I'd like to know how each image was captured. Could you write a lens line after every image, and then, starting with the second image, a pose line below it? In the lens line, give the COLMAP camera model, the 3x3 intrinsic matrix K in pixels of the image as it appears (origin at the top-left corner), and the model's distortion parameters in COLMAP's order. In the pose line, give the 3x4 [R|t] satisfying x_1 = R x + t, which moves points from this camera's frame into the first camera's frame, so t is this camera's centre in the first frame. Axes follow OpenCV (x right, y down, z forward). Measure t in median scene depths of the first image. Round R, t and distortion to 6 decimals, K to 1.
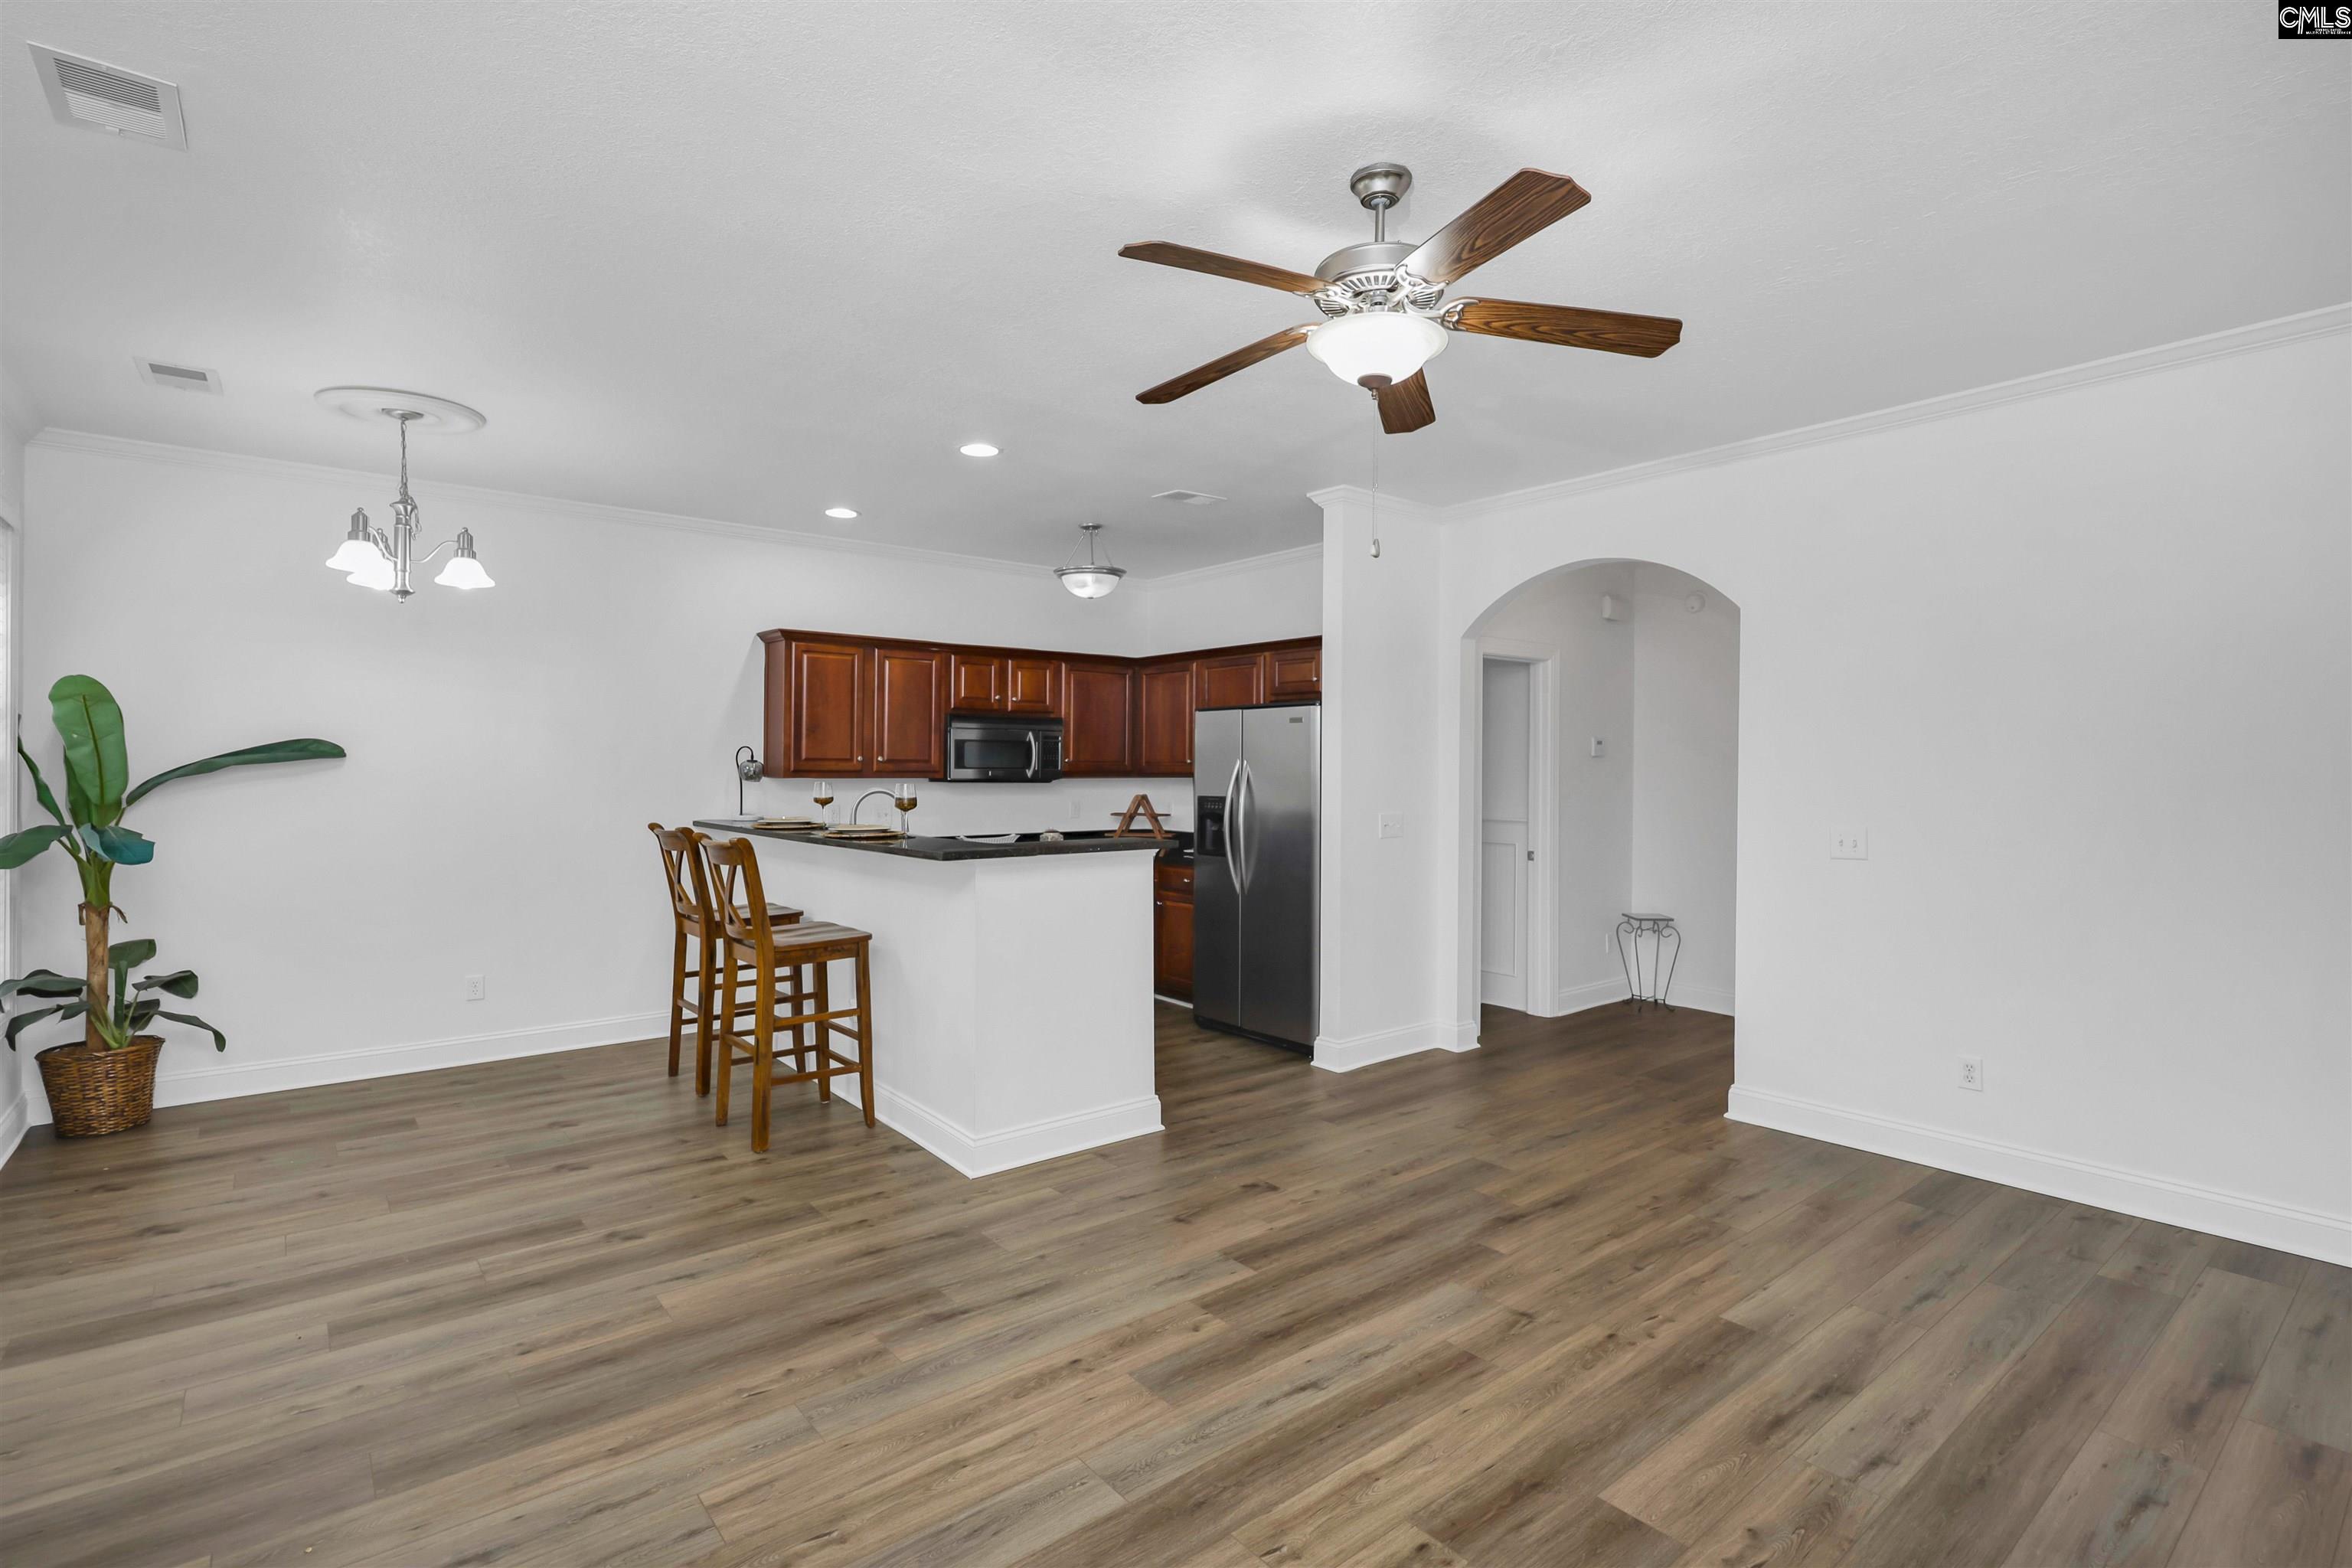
lens RADIAL K [[1088.9, 0, 1138.5], [0, 1088.9, 786.0], [0, 0, 1]] dist [-0.001012, -0.001057]
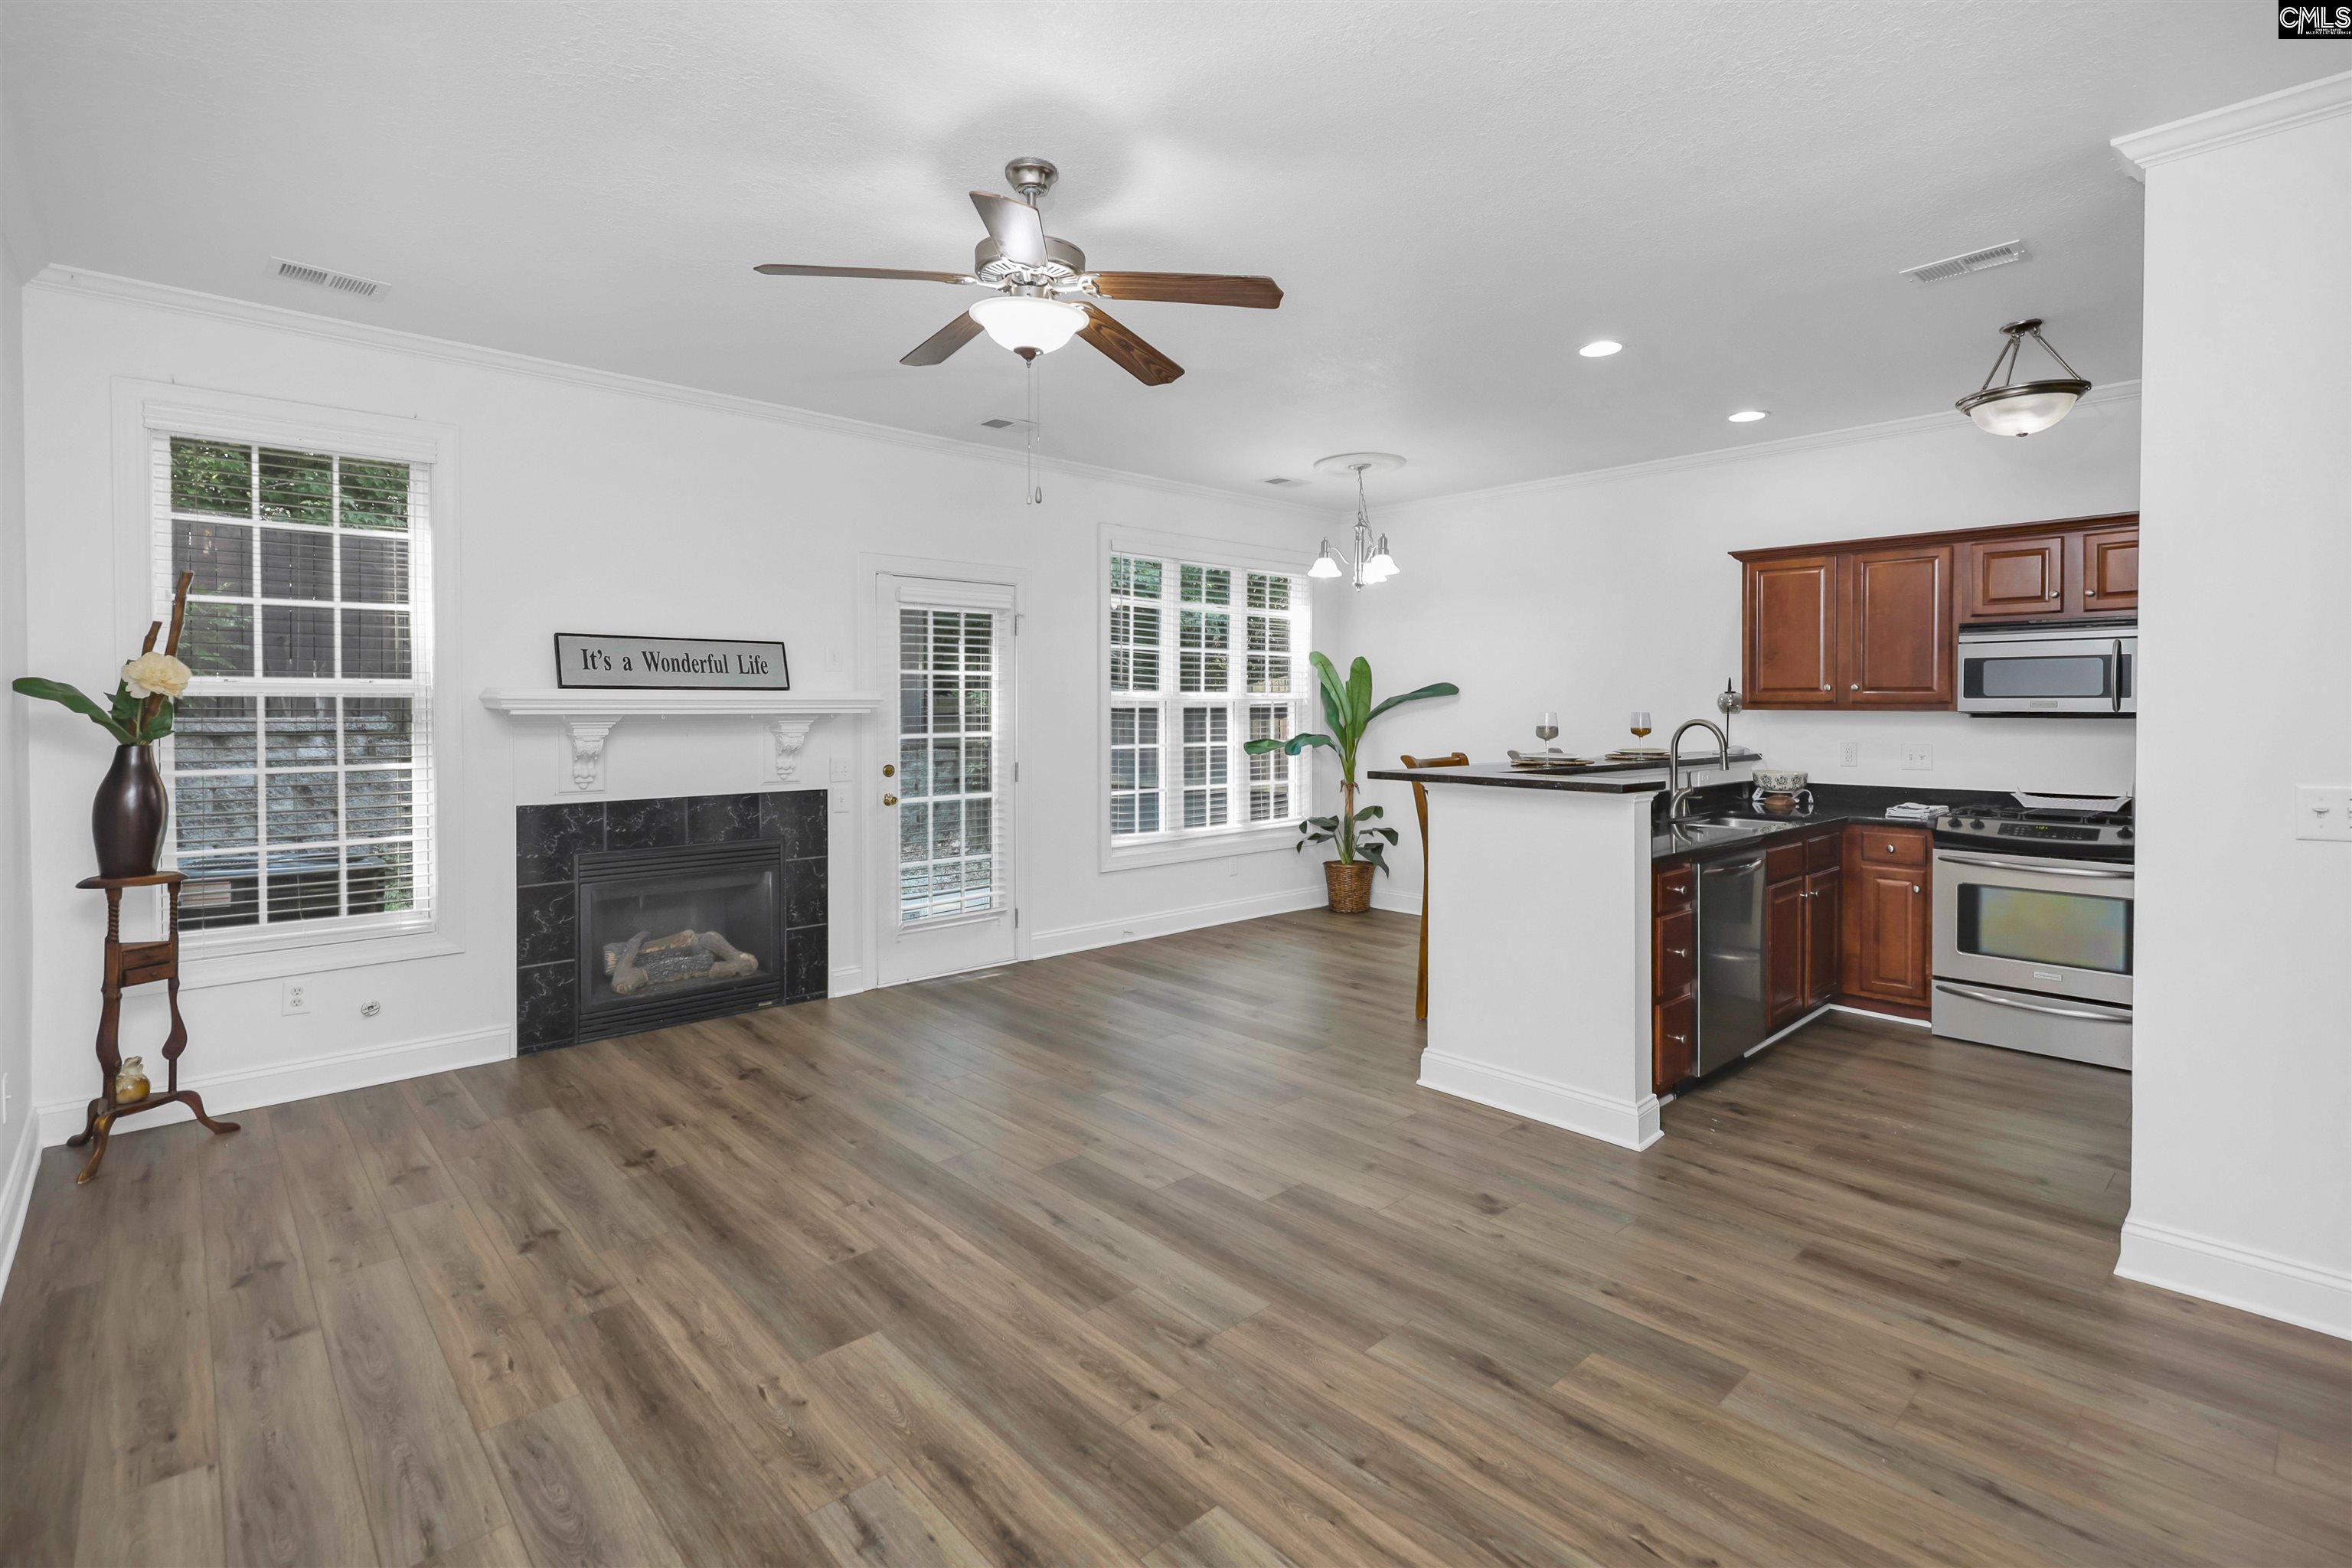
lens RADIAL K [[1080.3, 0, 1170.5], [0, 1080.3, 719.4], [0, 0, 1]] dist [0.000399, -0.000406]
pose [[0.085226, 0.009168, -0.996319, 1.064101], [-0.014385, 0.999865, 0.007970, 0.001534], [0.996258, 0.013653, 0.085346, 0.816006]]
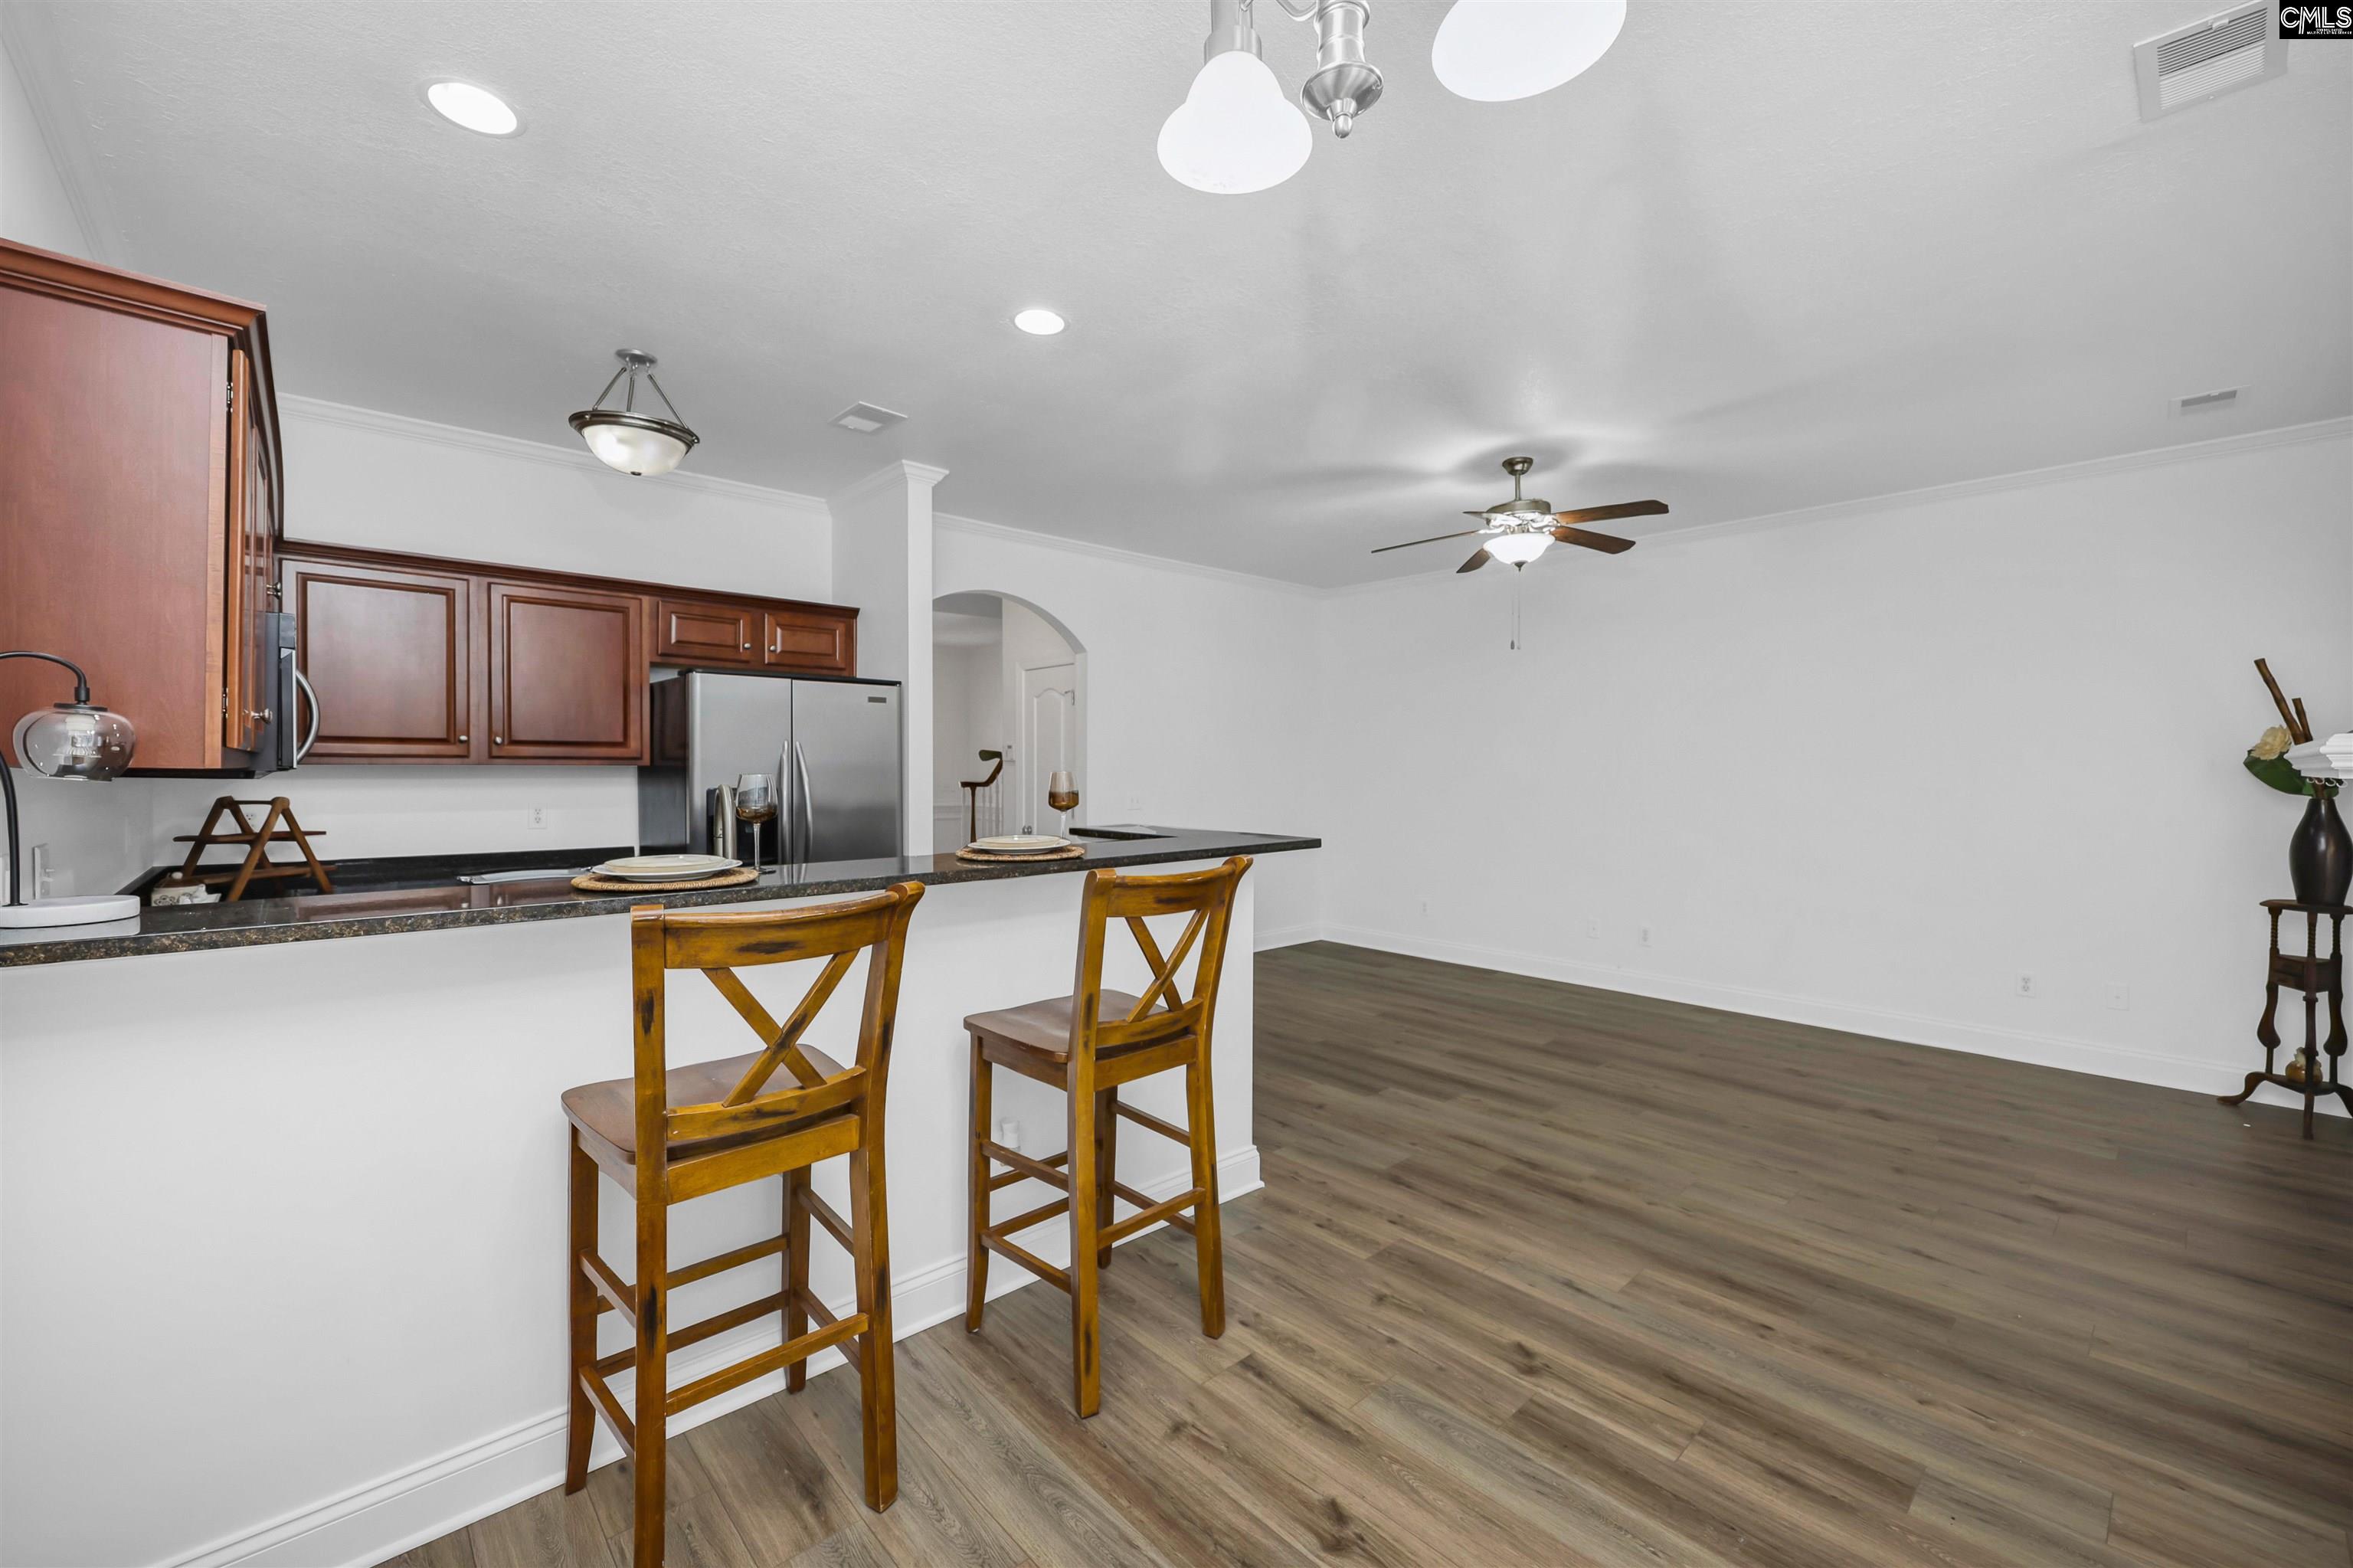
lens RADIAL K [[1028.8, 0, 1176.5], [0, 1028.8, 784.0], [0, 0, 1]] dist [0.000854, 0.000444]
pose [[-0.111716, -0.023056, 0.993473, -1.257227], [0.010306, 0.999650, 0.024359, -0.014283], [-0.993687, 0.012960, -0.111439, 1.433149]]
